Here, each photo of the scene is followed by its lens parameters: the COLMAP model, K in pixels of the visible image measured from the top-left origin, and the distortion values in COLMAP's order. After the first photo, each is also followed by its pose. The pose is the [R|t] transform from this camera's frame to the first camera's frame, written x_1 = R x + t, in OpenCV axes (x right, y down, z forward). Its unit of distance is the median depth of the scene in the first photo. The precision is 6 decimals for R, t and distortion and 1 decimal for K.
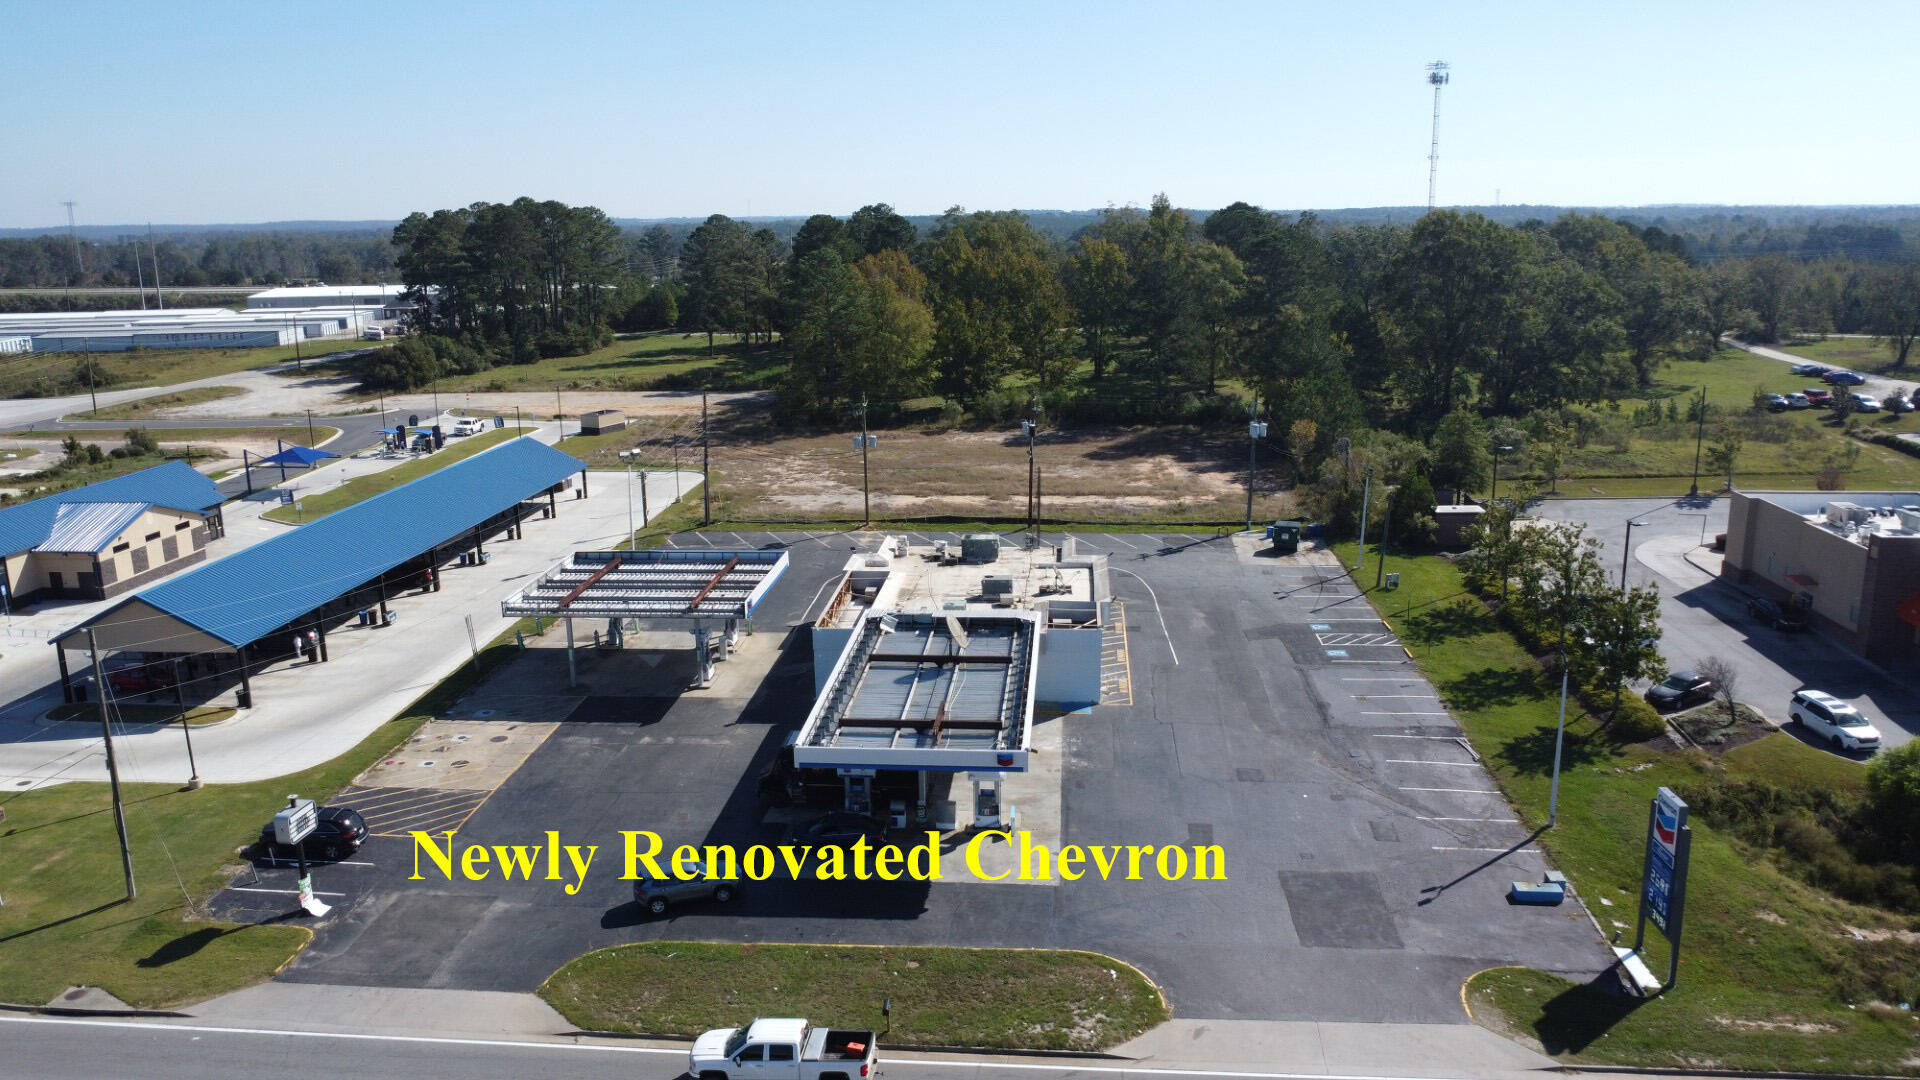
lens RADIAL K [[1384.2, 0, 966.0], [0, 1384.2, 537.9], [0, 0, 1]] dist [-0.028640, -0.006454]
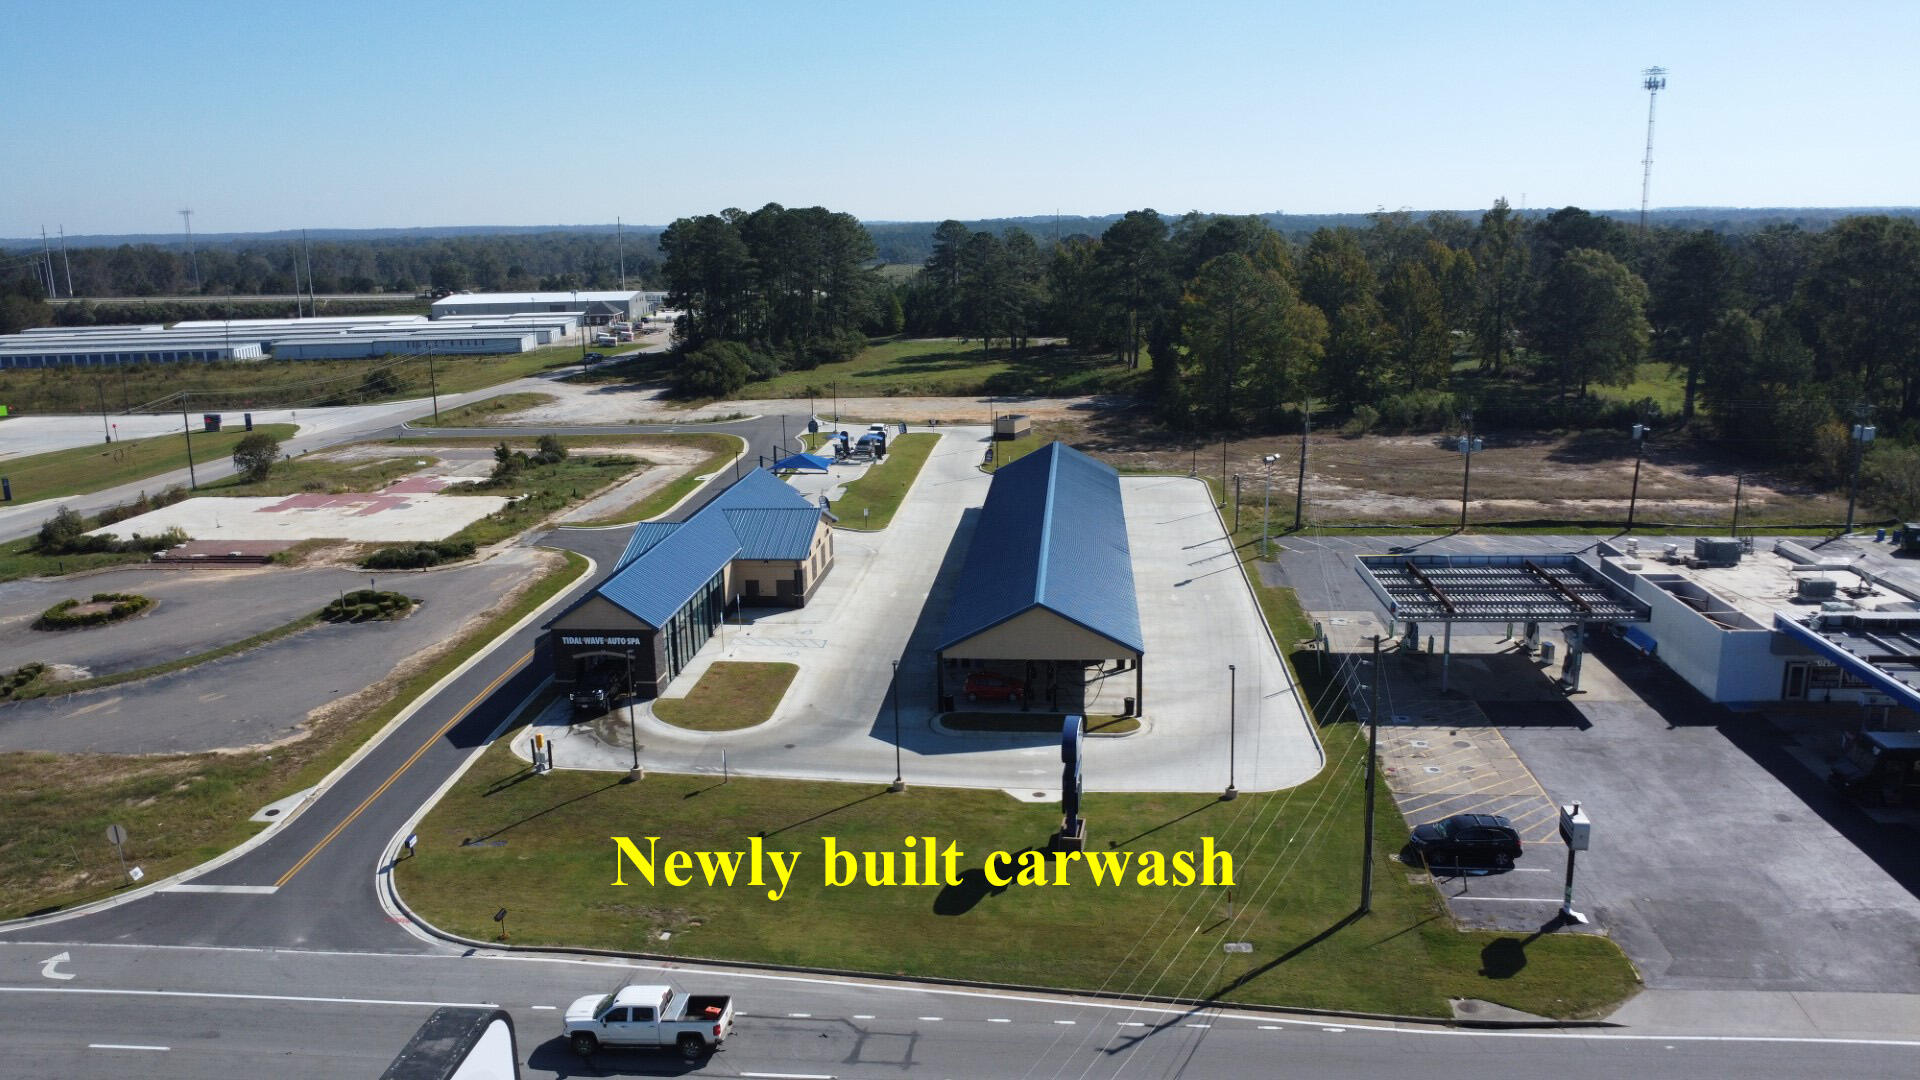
lens RADIAL K [[1384.2, 0, 952.0], [0, 1384.2, 527.9], [0, 0, 1]] dist [-0.028640, -0.006454]
pose [[0.999985, -0.004315, -0.003267, -0.224875], [0.004280, 0.999932, -0.010811, -0.000504], [0.003314, 0.010796, 0.999936, -0.000147]]
